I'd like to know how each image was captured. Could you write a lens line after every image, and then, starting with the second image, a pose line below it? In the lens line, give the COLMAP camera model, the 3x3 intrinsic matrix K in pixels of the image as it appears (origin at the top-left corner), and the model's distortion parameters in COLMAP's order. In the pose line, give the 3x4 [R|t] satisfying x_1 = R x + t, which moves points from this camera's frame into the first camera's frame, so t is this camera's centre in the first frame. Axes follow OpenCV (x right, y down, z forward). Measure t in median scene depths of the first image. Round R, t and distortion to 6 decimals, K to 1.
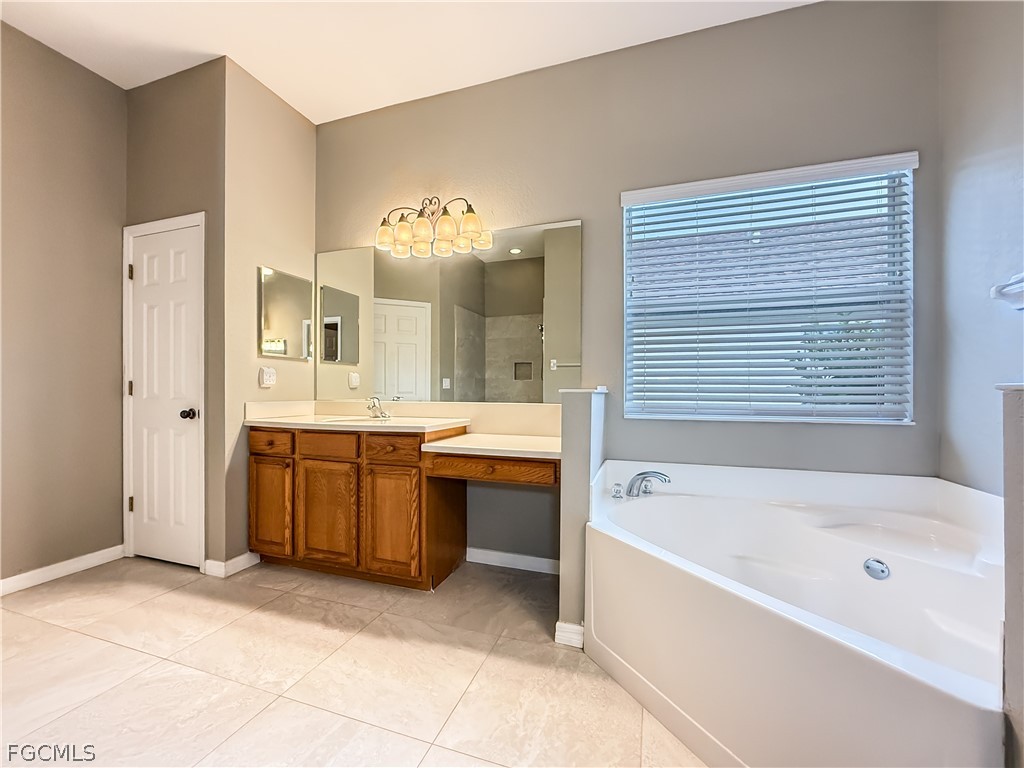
lens RADIAL K [[426.8, 0, 508.1], [0, 426.8, 401.1], [0, 0, 1]] dist [-0.001437, 0.000004]
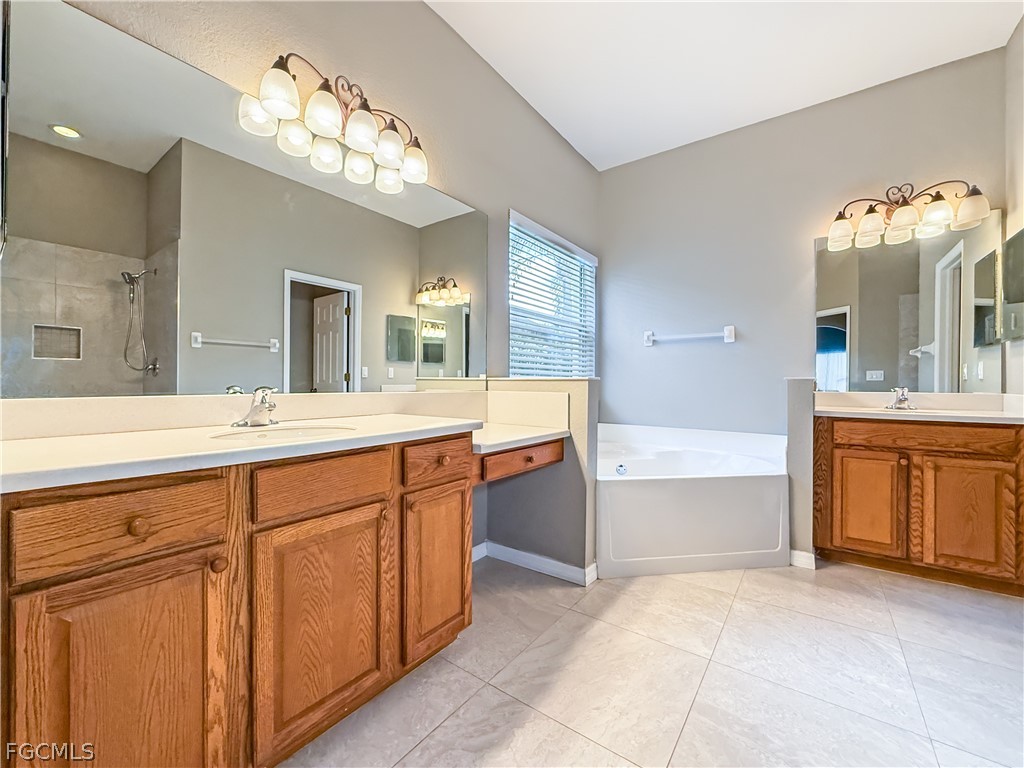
lens RADIAL K [[420.2, 0, 509.1], [0, 420.2, 393.9], [0, 0, 1]] dist [-0.009973, -0.000208]
pose [[0.297184, -0.027625, 0.954421, -0.871033], [0.019643, 0.999547, 0.022815, -0.006609], [-0.954618, 0.011968, 0.297592, 0.694649]]
